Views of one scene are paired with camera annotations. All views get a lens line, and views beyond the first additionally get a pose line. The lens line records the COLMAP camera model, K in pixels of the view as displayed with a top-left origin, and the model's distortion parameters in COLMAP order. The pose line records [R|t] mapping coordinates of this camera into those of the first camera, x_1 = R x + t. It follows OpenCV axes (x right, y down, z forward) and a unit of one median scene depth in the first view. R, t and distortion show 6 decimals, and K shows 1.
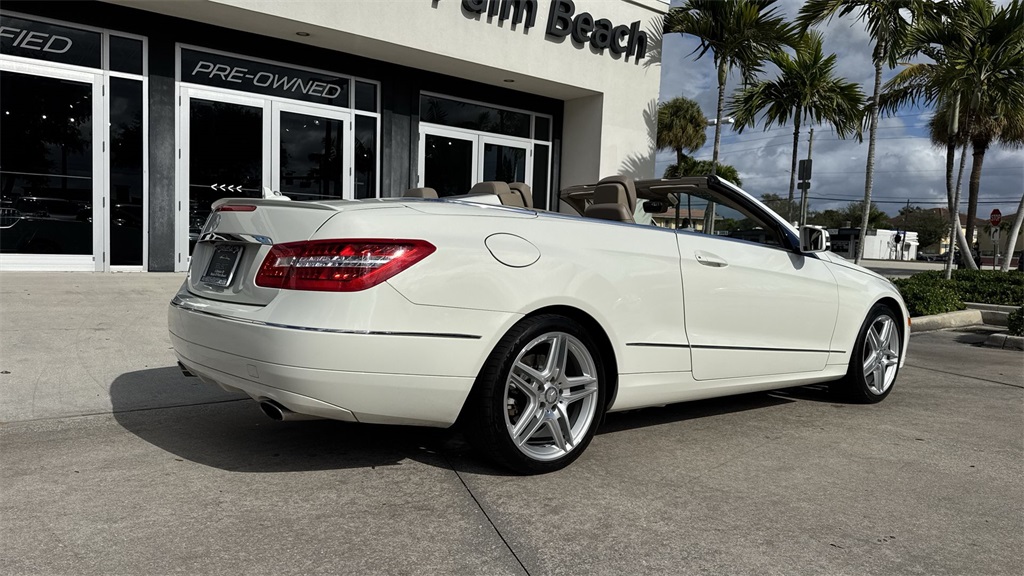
lens RADIAL K [[720.7, 0, 510.8], [0, 720.7, 294.1], [0, 0, 1]] dist [0.061827, -0.082217]
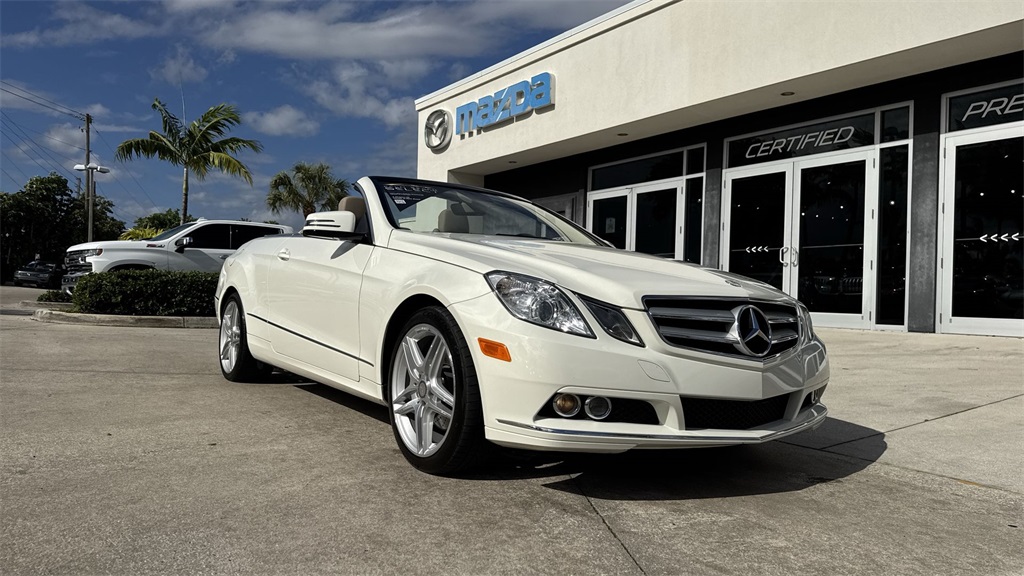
lens RADIAL K [[720.7, 0, 503.2], [0, 720.7, 288.7], [0, 0, 1]] dist [0.061827, -0.082217]
pose [[-0.078208, -0.051508, -0.995606, 0.556616], [-0.100292, 0.994005, -0.043547, 0.009949], [0.991879, 0.096446, -0.082905, 0.556231]]
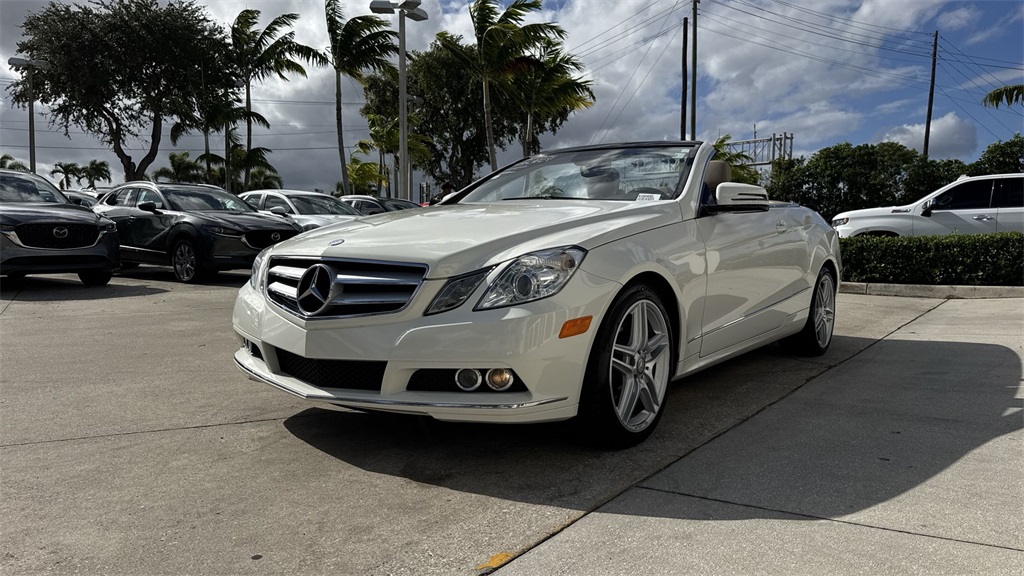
lens RADIAL K [[720.7, 0, 517.3], [0, 720.7, 285.0], [0, 0, 1]] dist [0.061827, -0.082217]
pose [[-0.964231, -0.032781, -0.263028, 0.264051], [-0.063742, 0.991880, 0.110054, -0.033690], [0.257285, 0.122884, -0.958491, 0.922551]]
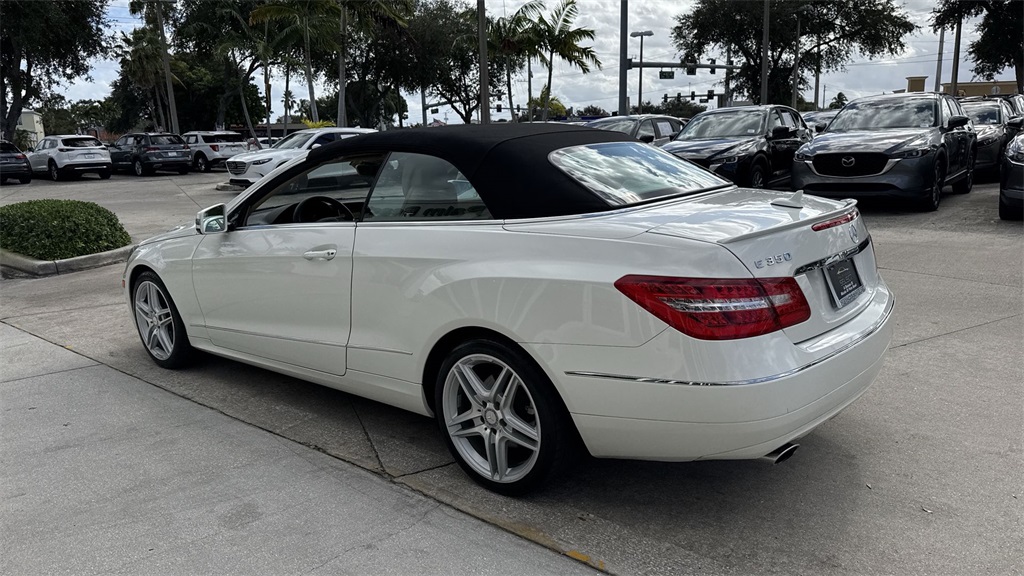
lens RADIAL K [[720.7, 0, 505.9], [0, 720.7, 282.8], [0, 0, 1]] dist [0.061827, -0.082217]
pose [[-0.184750, -0.225941, 0.956461, -0.380727], [0.093580, 0.964748, 0.245975, -0.095907], [-0.978320, 0.134950, -0.157094, 0.491823]]
